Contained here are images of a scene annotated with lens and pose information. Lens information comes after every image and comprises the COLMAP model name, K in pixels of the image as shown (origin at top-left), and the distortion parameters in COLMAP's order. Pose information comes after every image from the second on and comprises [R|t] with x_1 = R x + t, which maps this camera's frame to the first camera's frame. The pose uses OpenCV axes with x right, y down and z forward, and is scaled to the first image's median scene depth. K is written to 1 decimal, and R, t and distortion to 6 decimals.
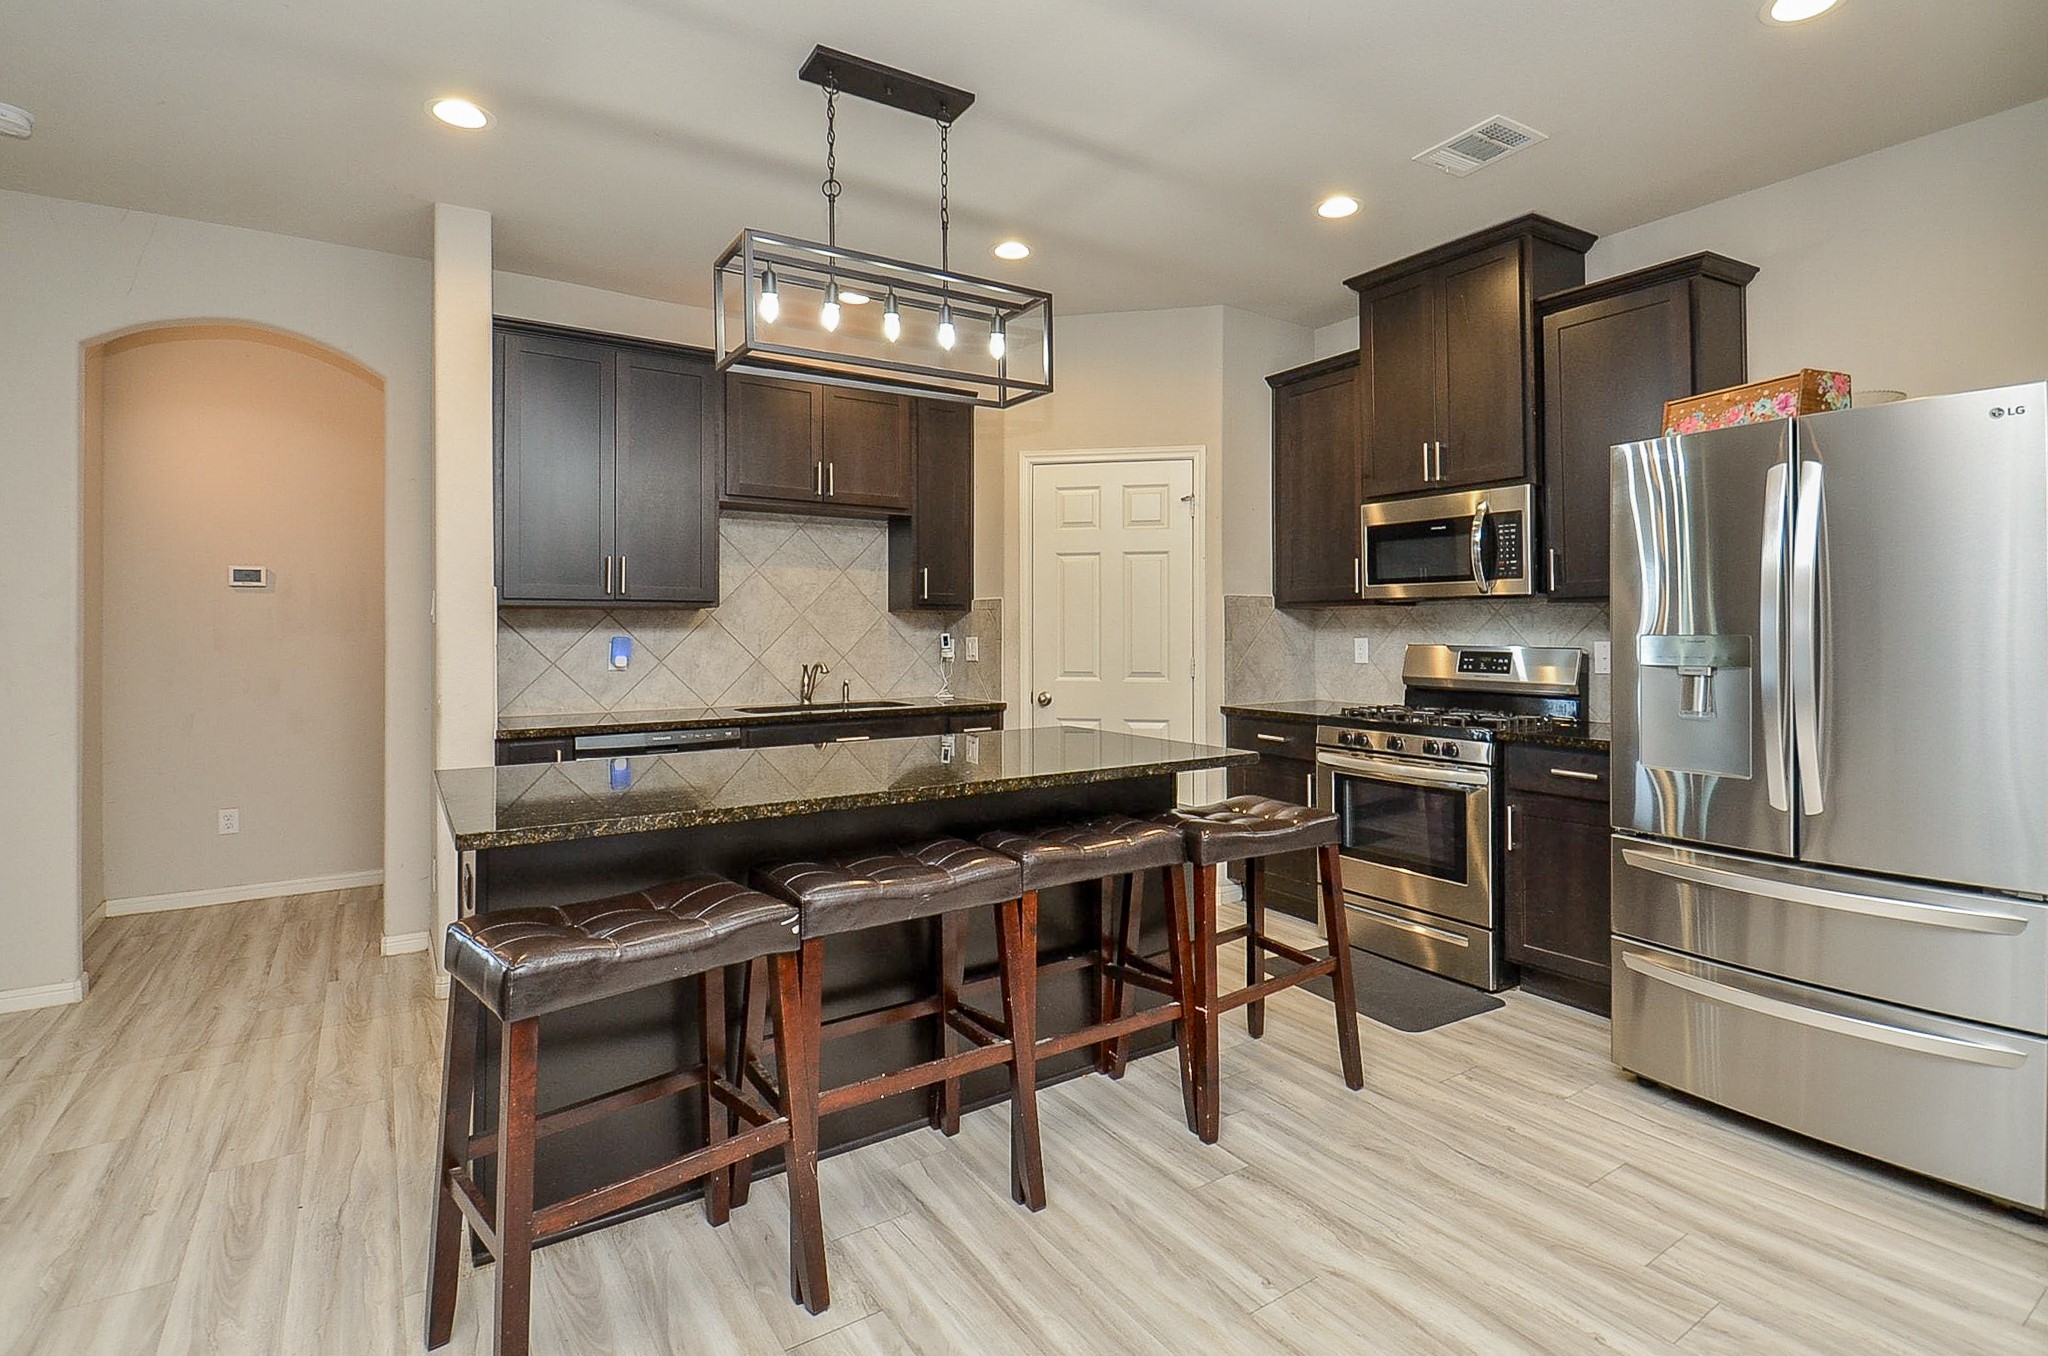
lens RADIAL K [[1008.1, 0, 1061.7], [0, 1008.1, 614.8], [0, 0, 1]] dist [0.016011, -0.001655]
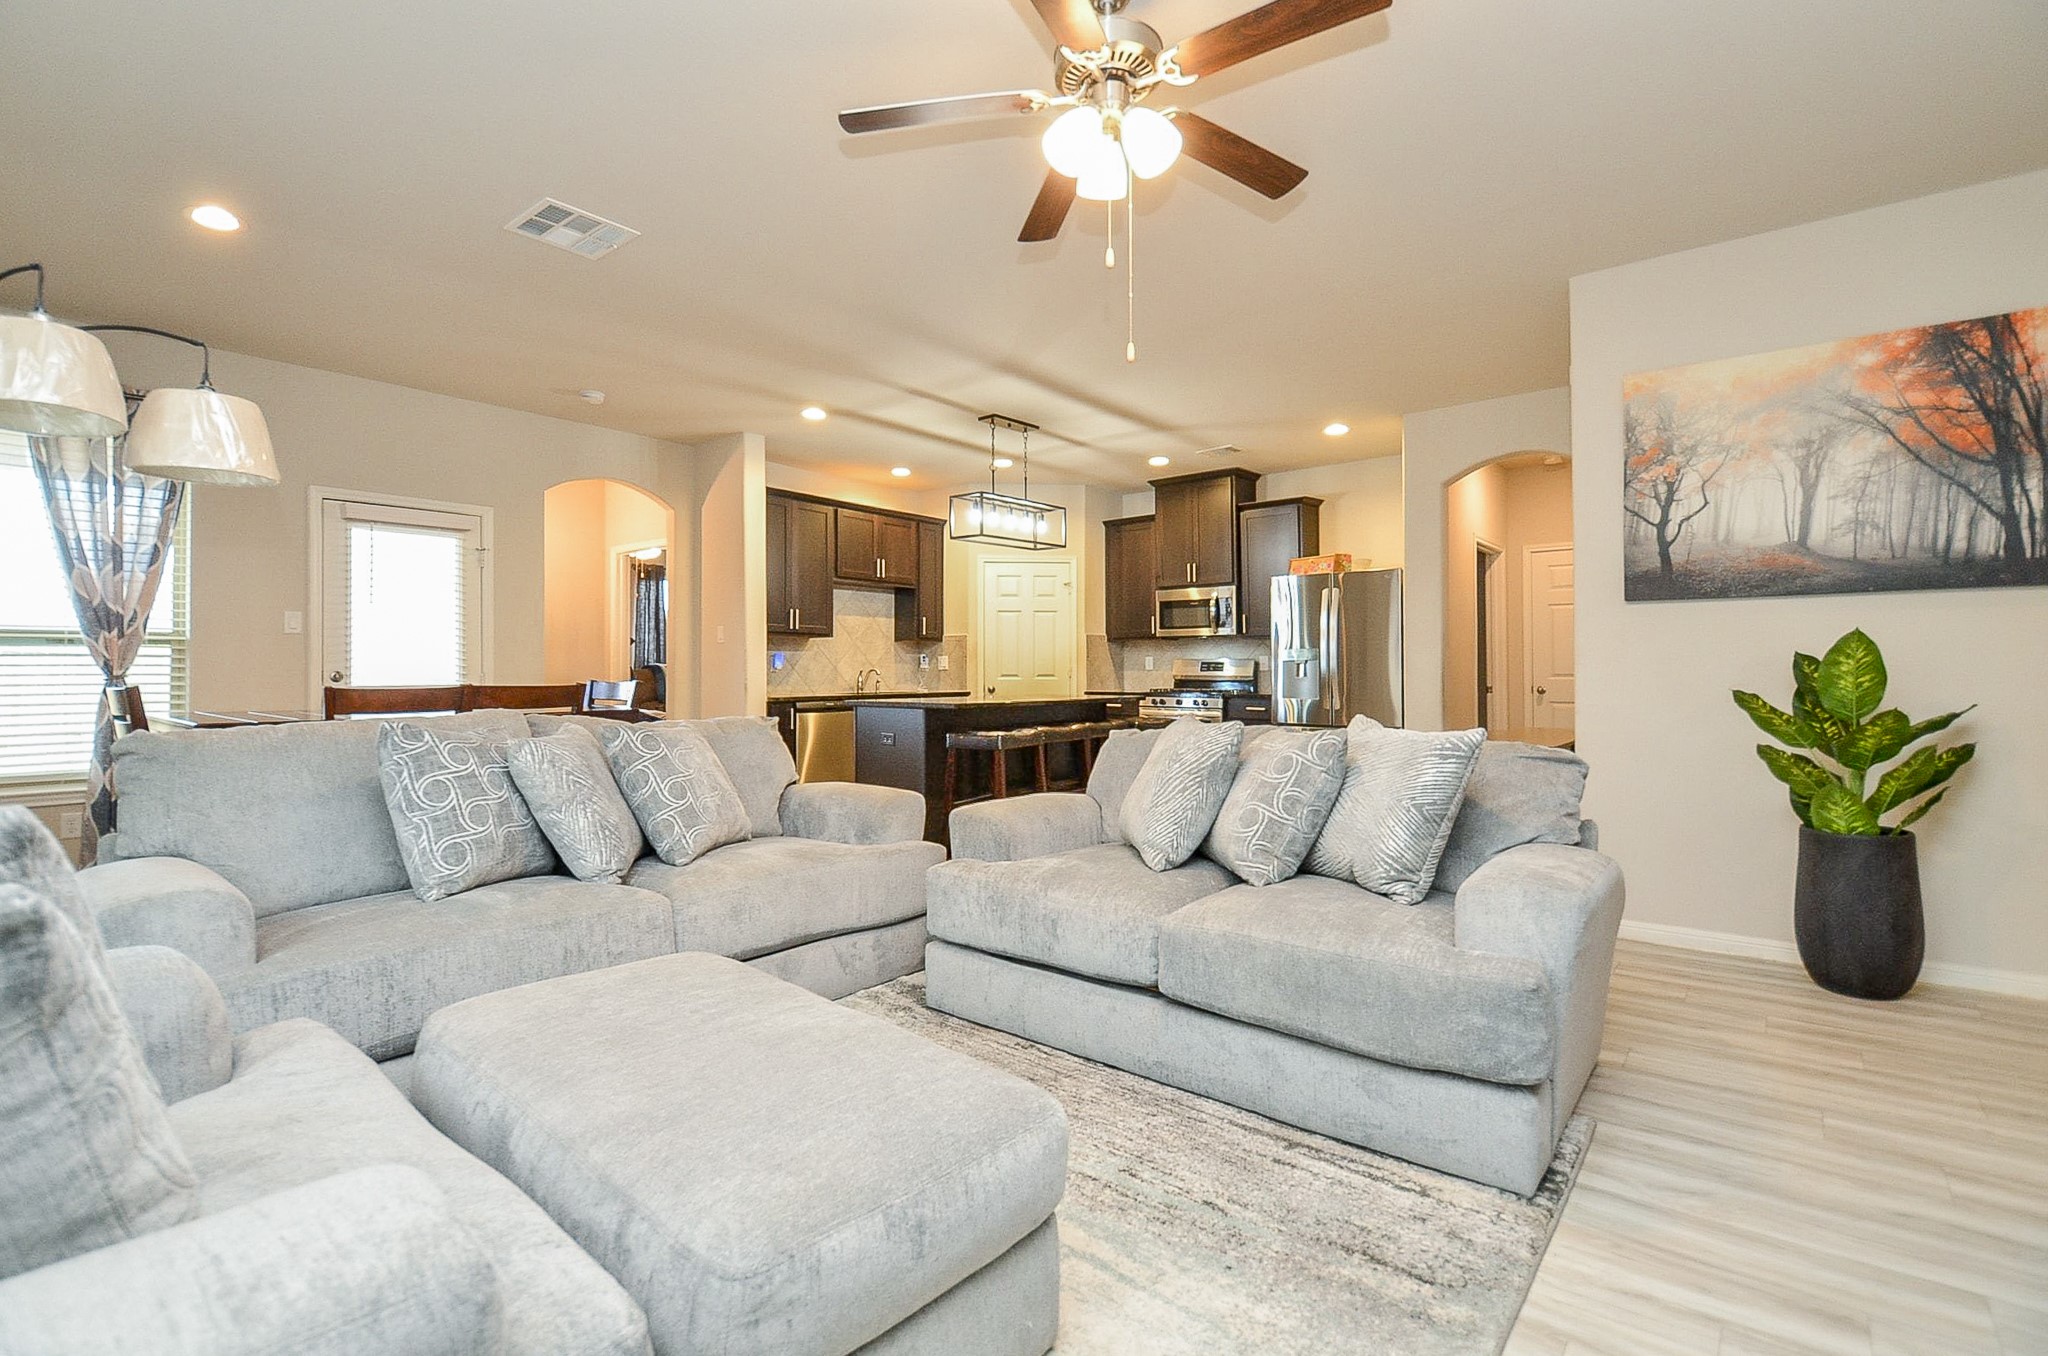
lens RADIAL K [[916.0, 0, 1019.0], [0, 916.0, 666.1], [0, 0, 1]] dist [-0.009686, -0.002727]
pose [[0.961894, 0.003361, 0.273401, -0.513254], [-0.006617, 0.999918, 0.010986, 0.027321], [-0.273341, -0.012376, 0.961838, -0.765556]]
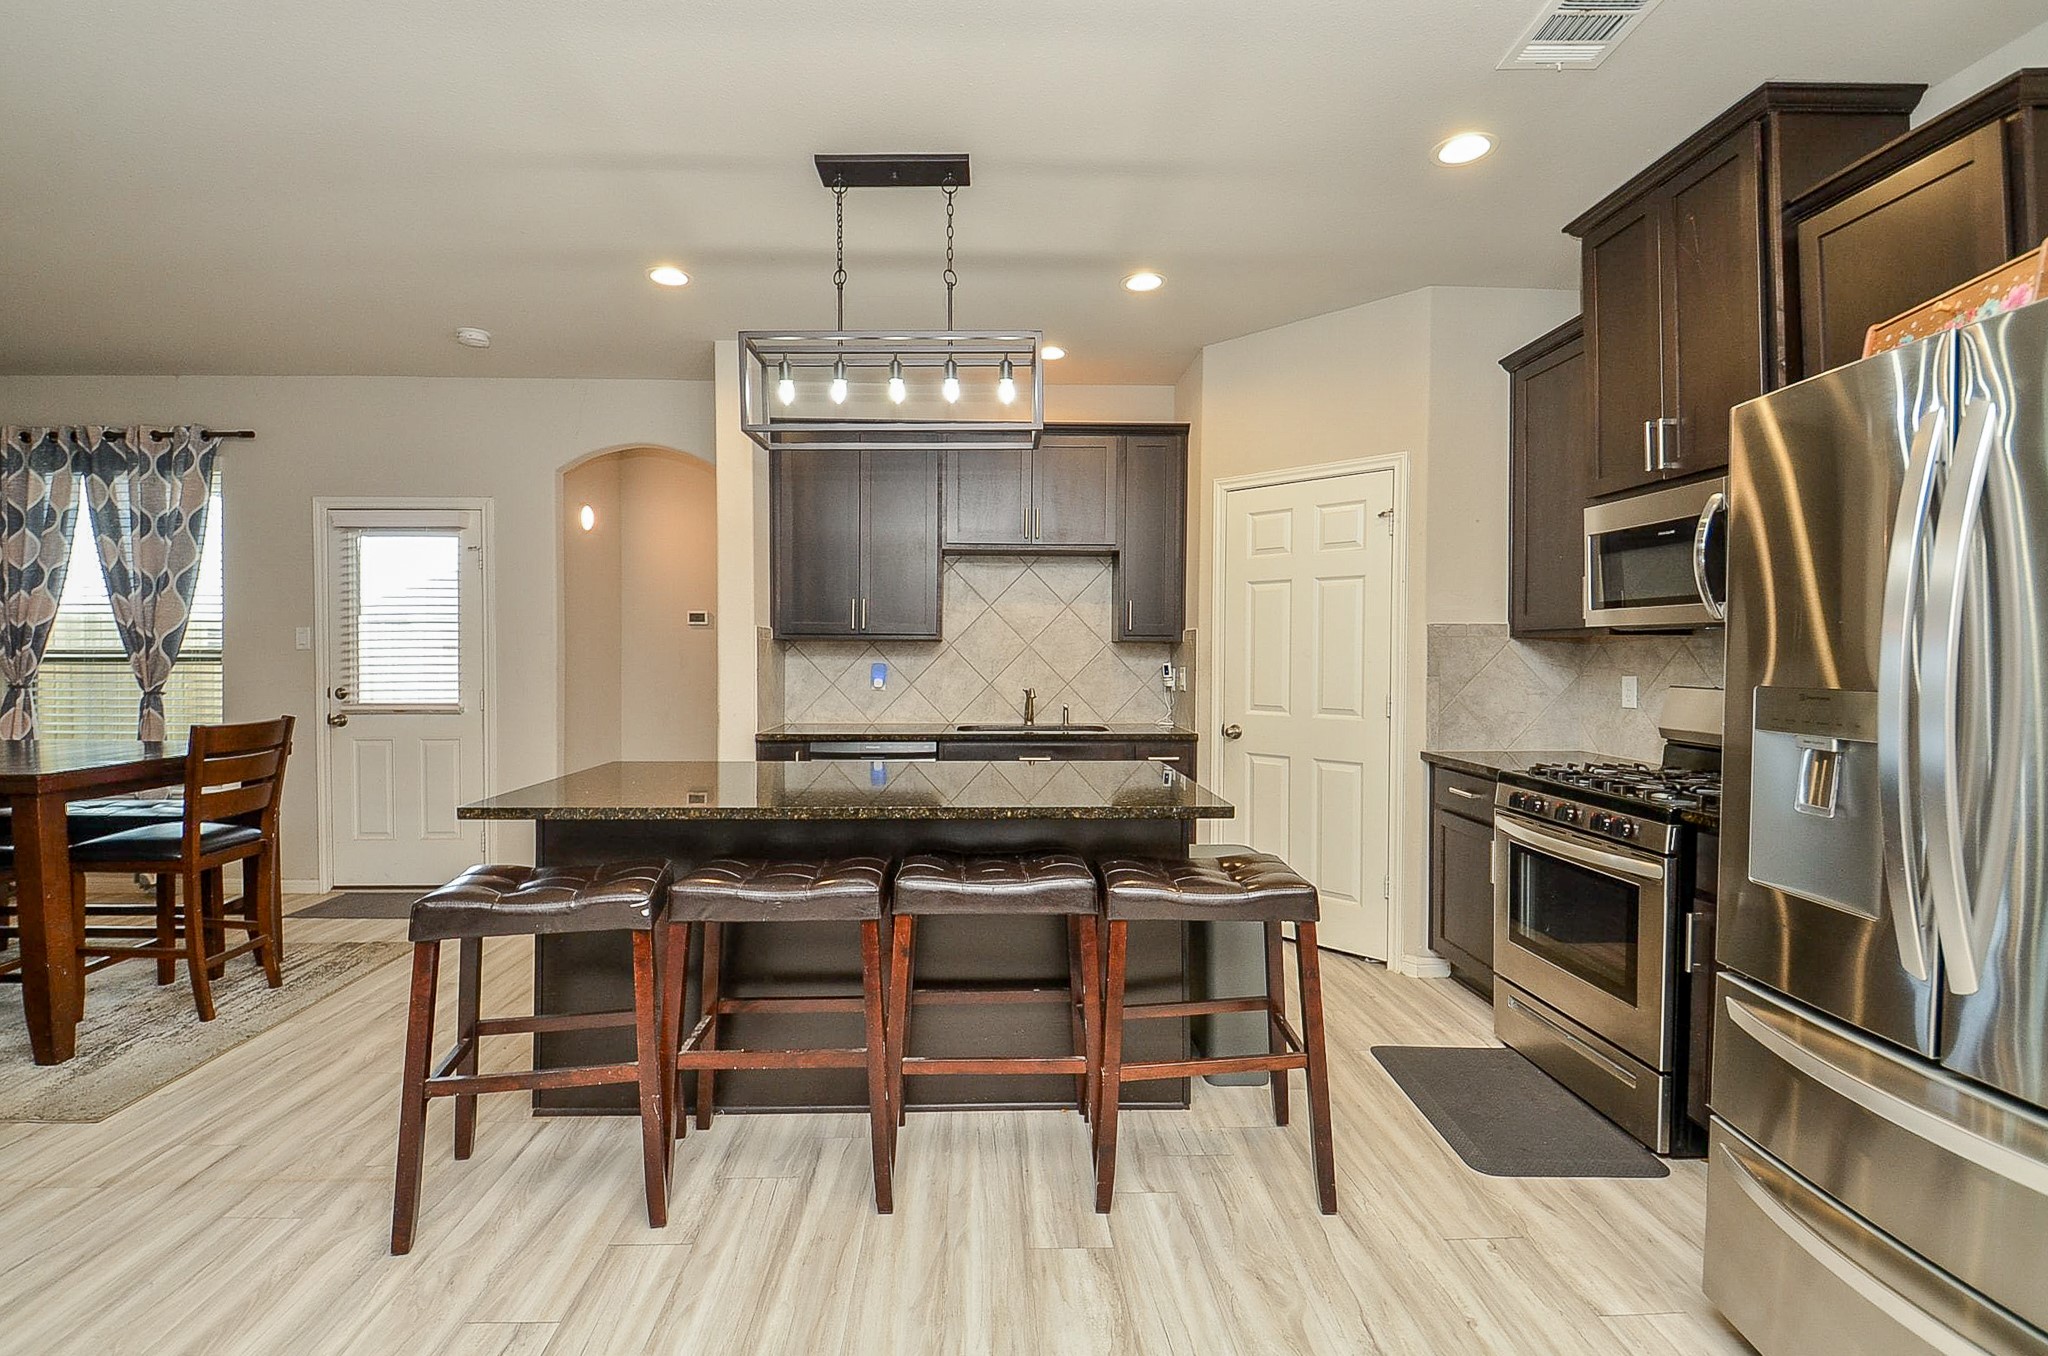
lens RADIAL K [[935.5, 0, 996.0], [0, 935.5, 656.1], [0, 0, 1]] dist [0.001877, -0.006538]
pose [[0.834612, 0.008508, -0.550773, 0.337644], [0.002854, 0.999801, 0.019768, -0.009480], [0.550831, -0.018070, 0.834421, 0.140974]]
